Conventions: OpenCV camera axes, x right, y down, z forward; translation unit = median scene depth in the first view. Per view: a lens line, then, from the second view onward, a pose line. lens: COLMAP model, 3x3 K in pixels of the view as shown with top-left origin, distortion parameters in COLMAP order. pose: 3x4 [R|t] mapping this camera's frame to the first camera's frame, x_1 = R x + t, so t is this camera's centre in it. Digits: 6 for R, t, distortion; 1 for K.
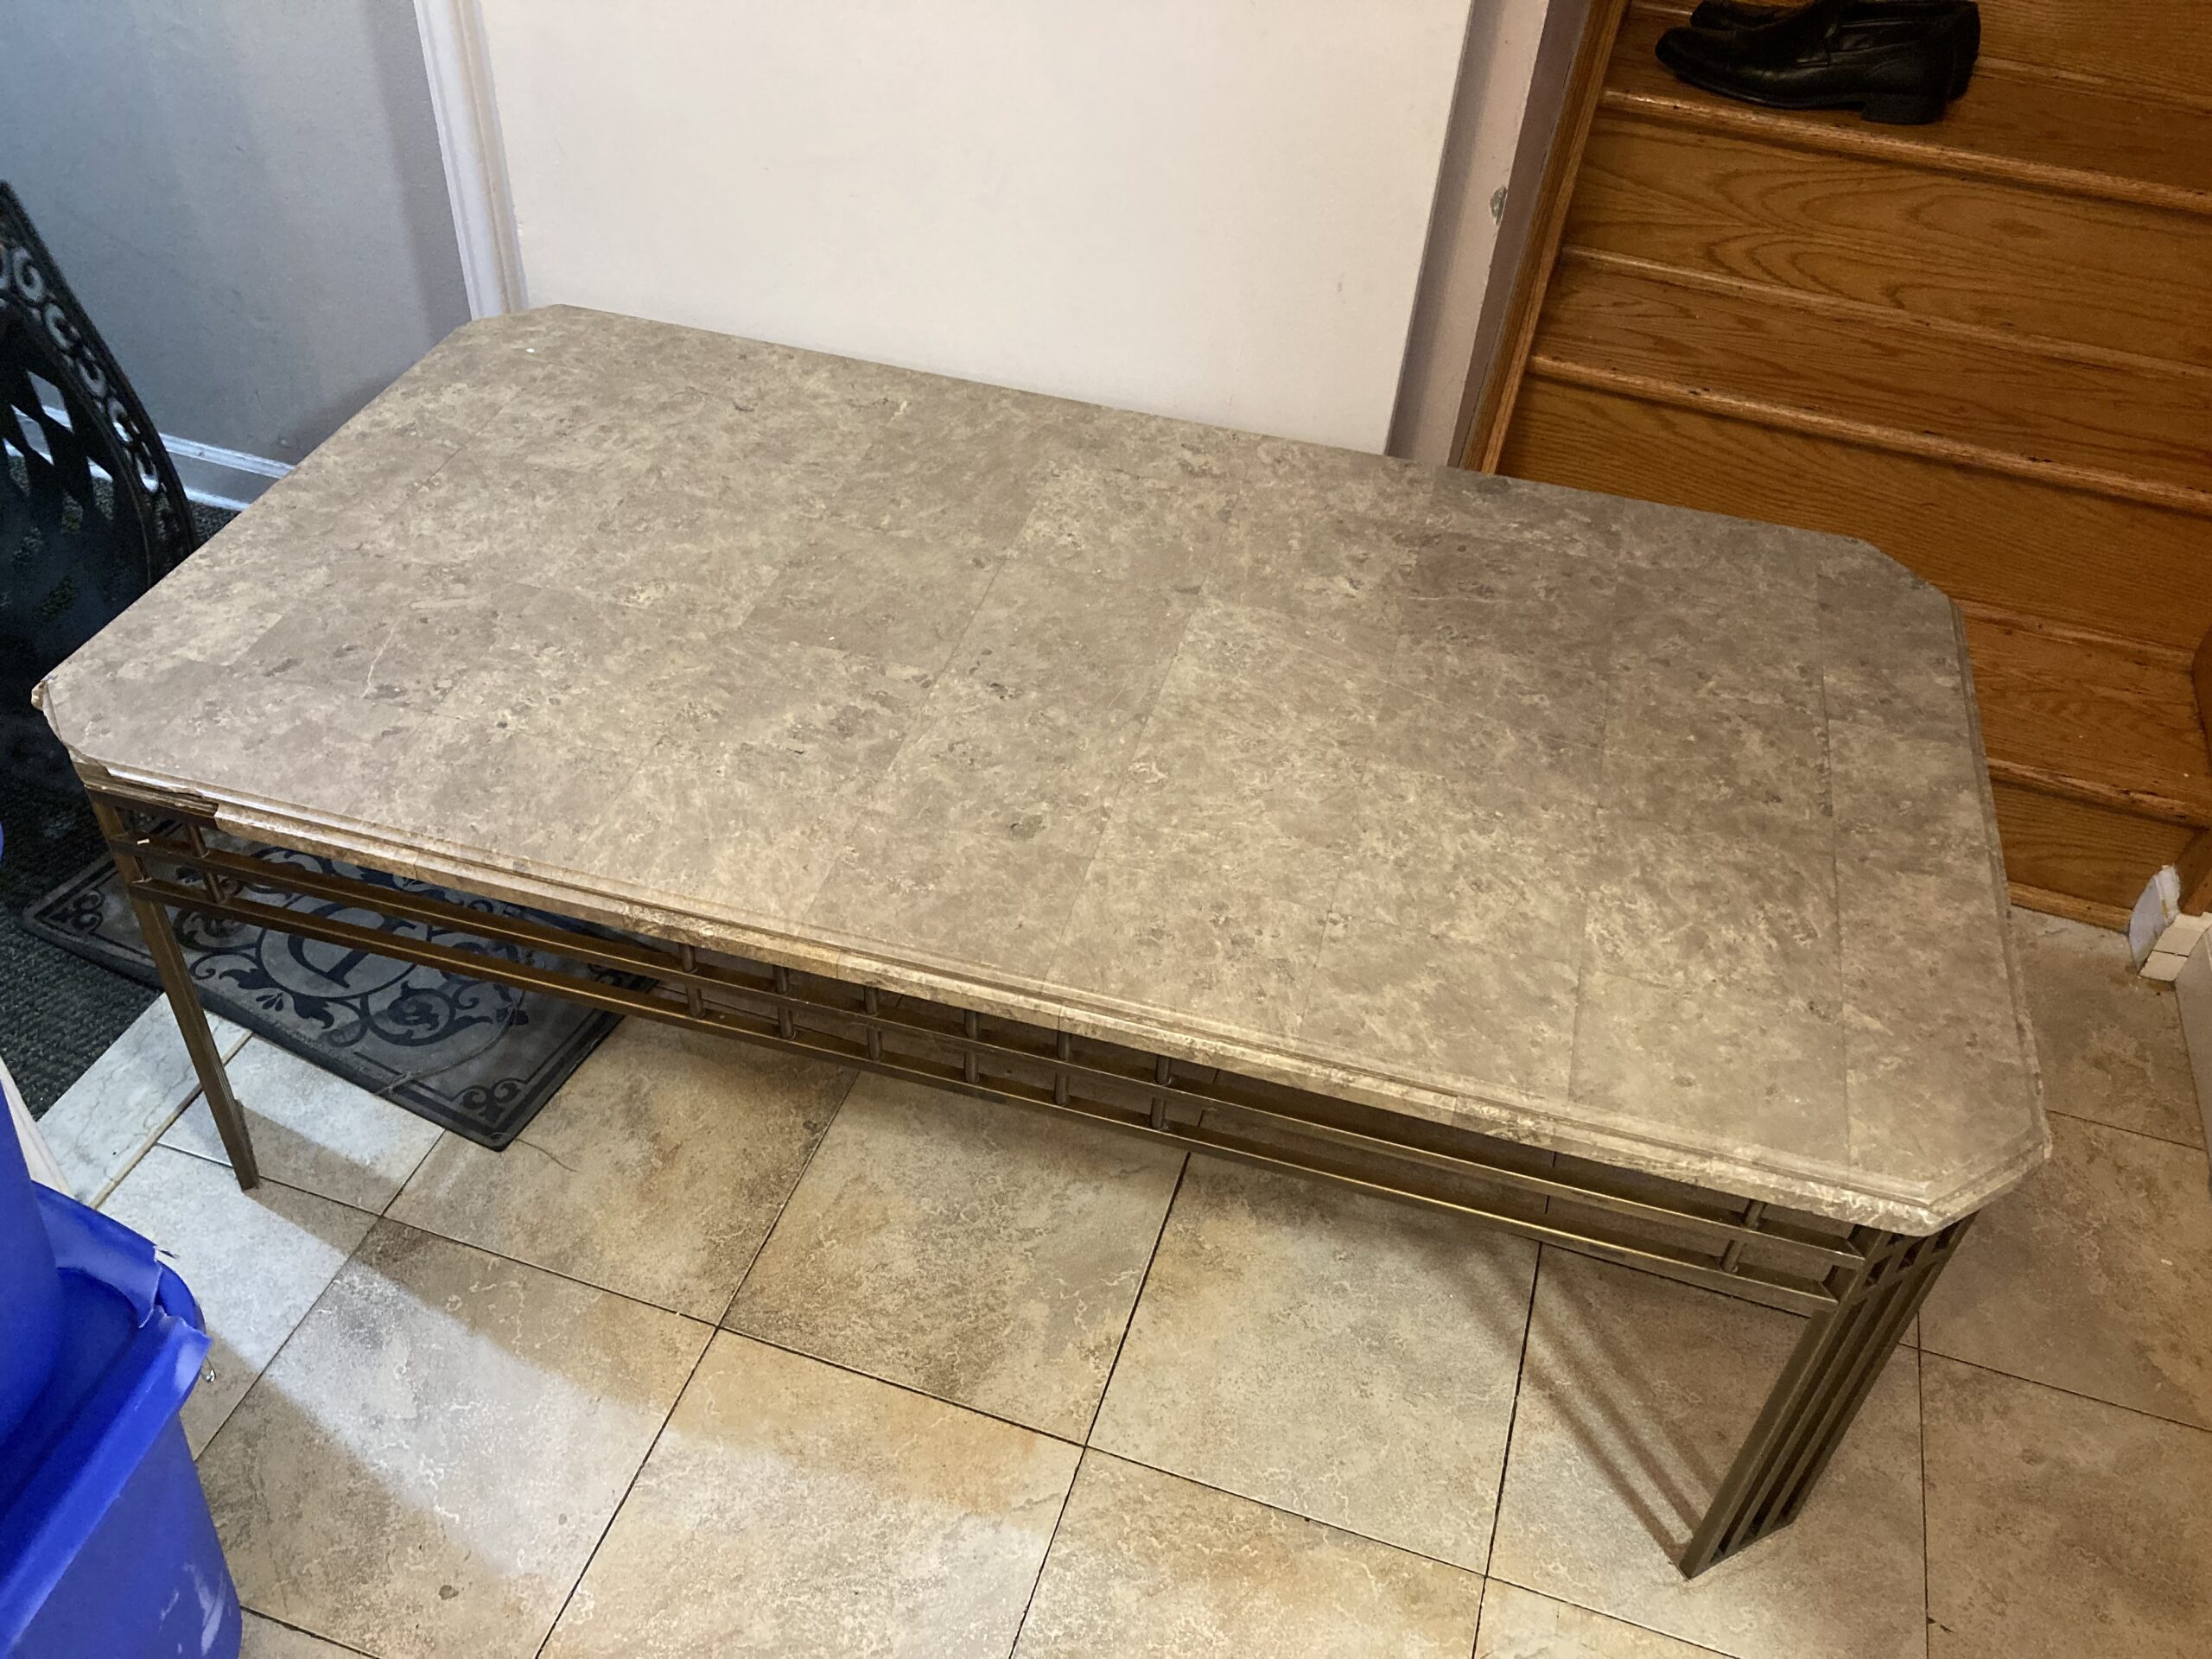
lens RADIAL K [[1872.5, 0, 1110.1], [0, 1872.5, 827.4], [0, 0, 1]] dist [0.007015, 0.013582]
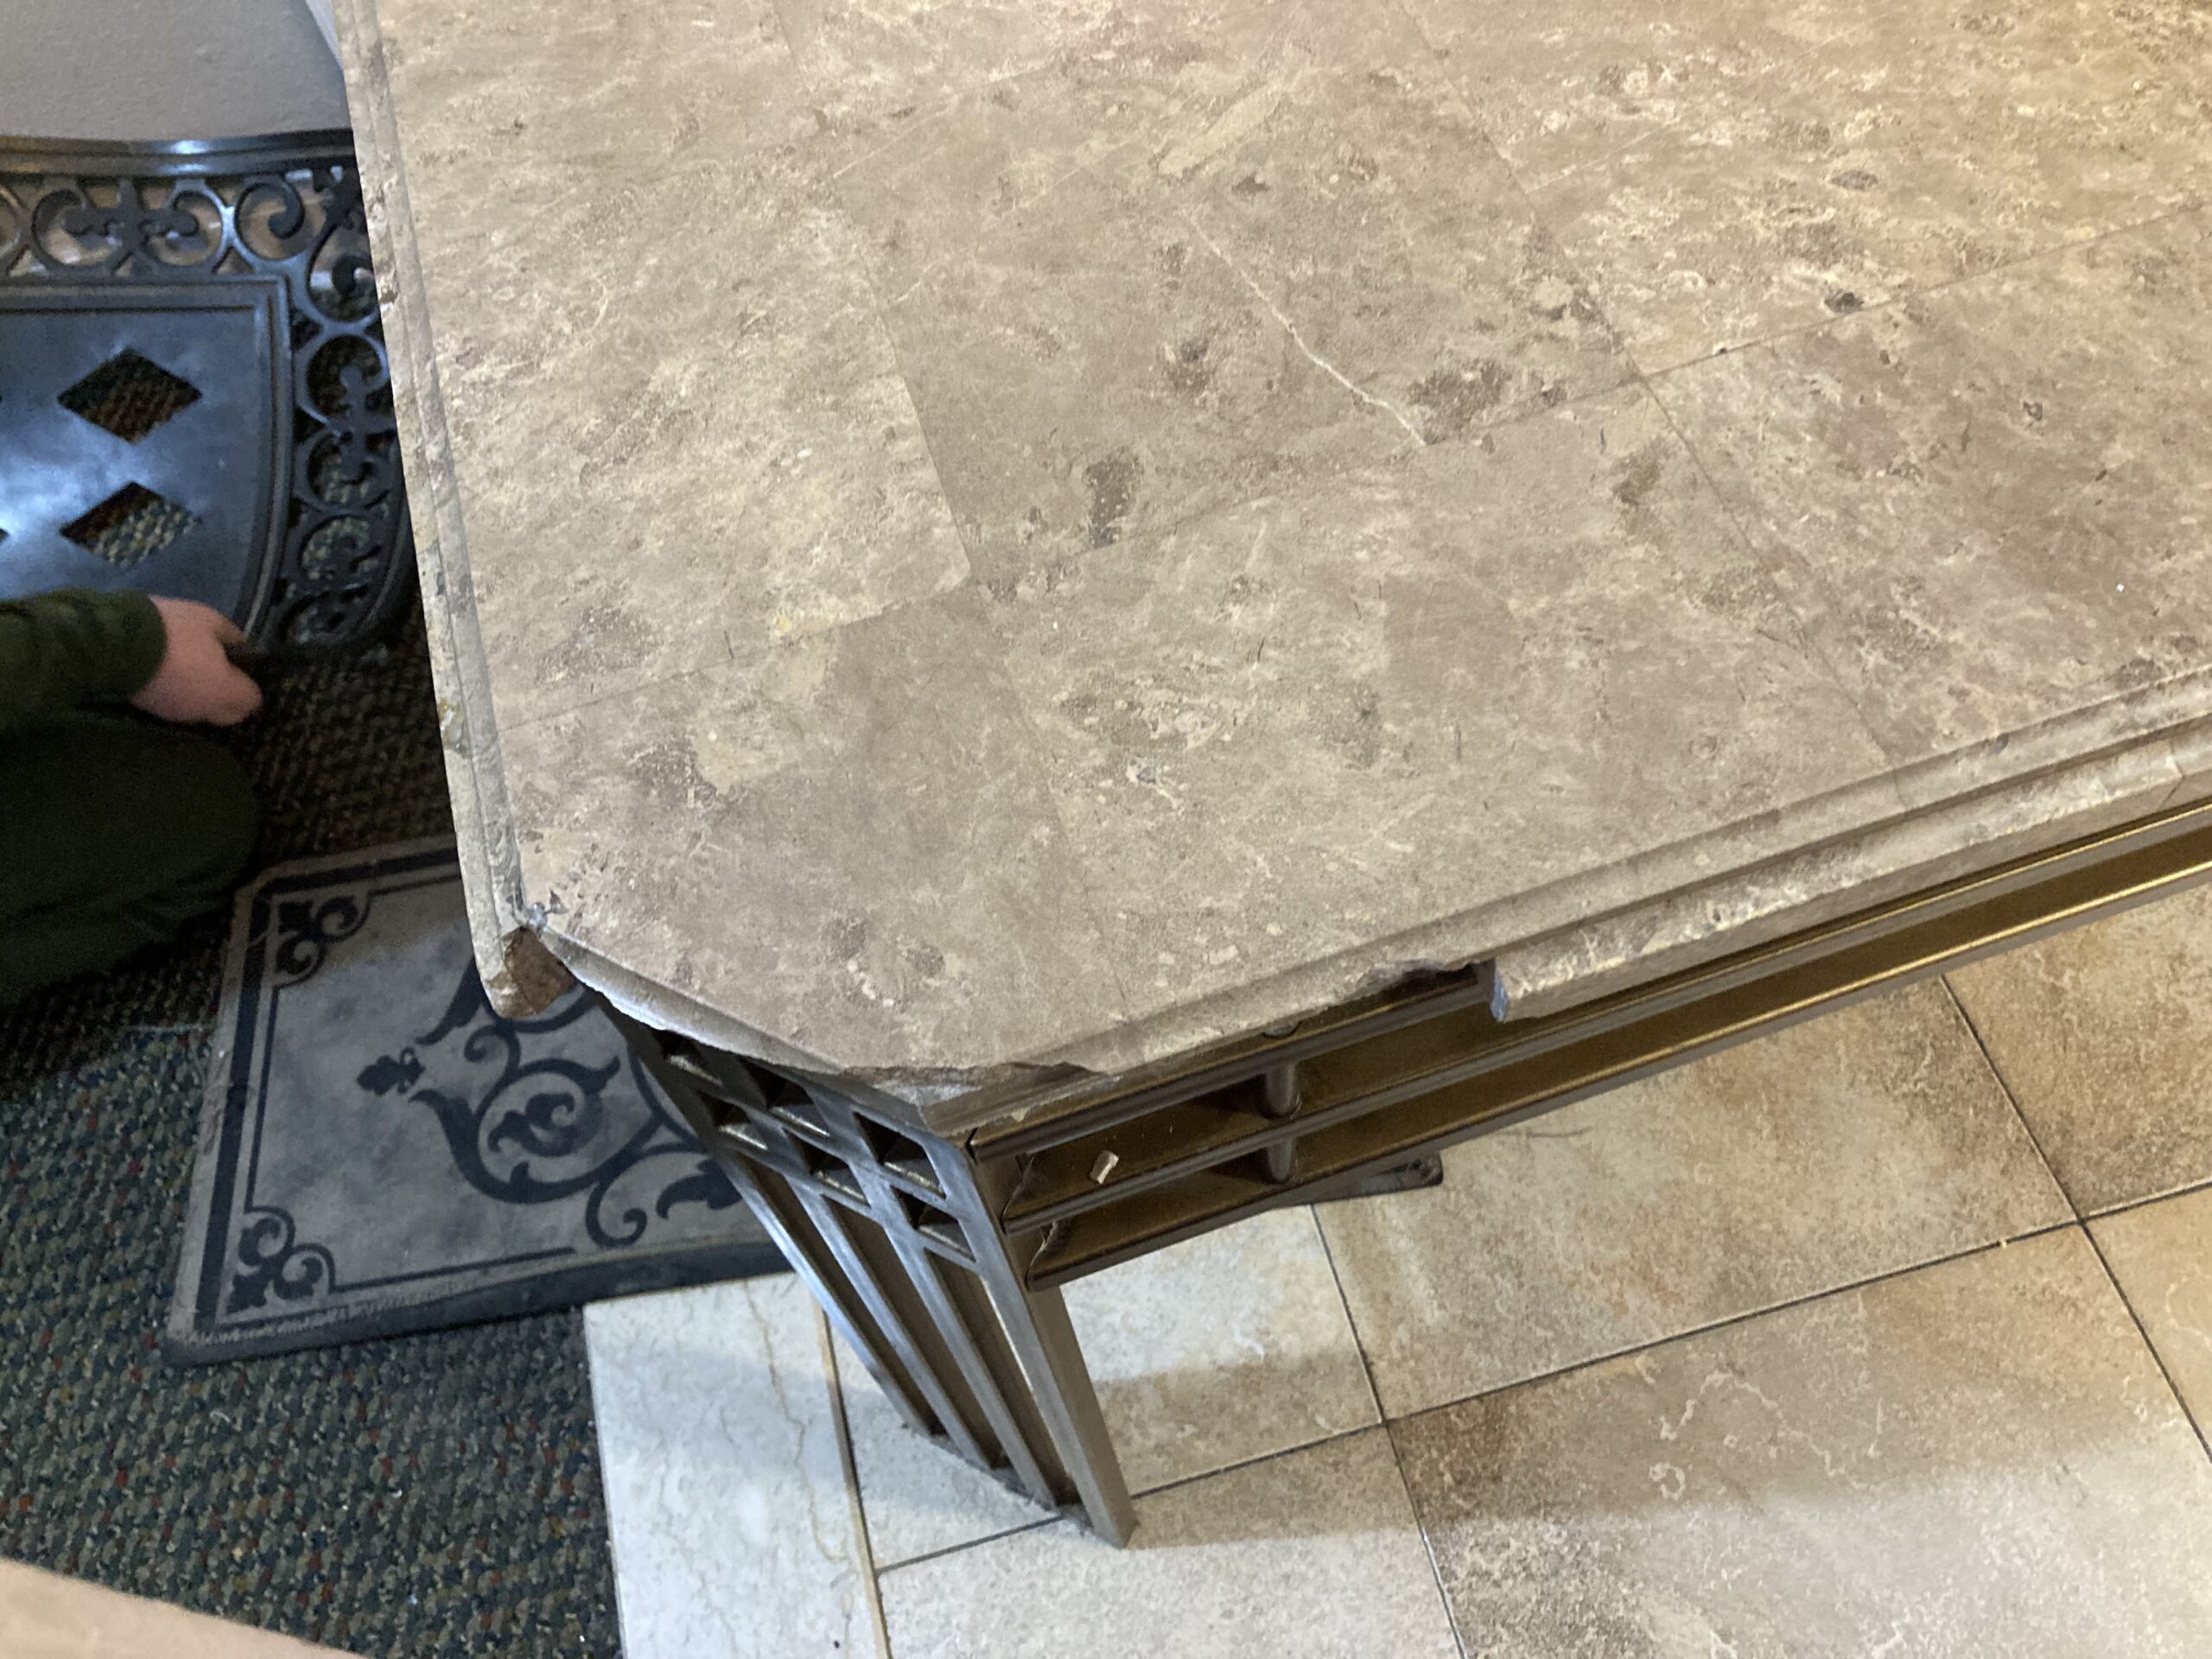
lens RADIAL K [[1872.5, 0, 1103.8], [0, 1872.5, 833.0], [0, 0, 1]] dist [0.007015, 0.013582]
pose [[0.832388, -0.531048, 0.158487, -0.520573], [0.459464, 0.821189, 0.338439, -0.146106], [-0.309875, -0.208894, 0.927546, 0.689837]]
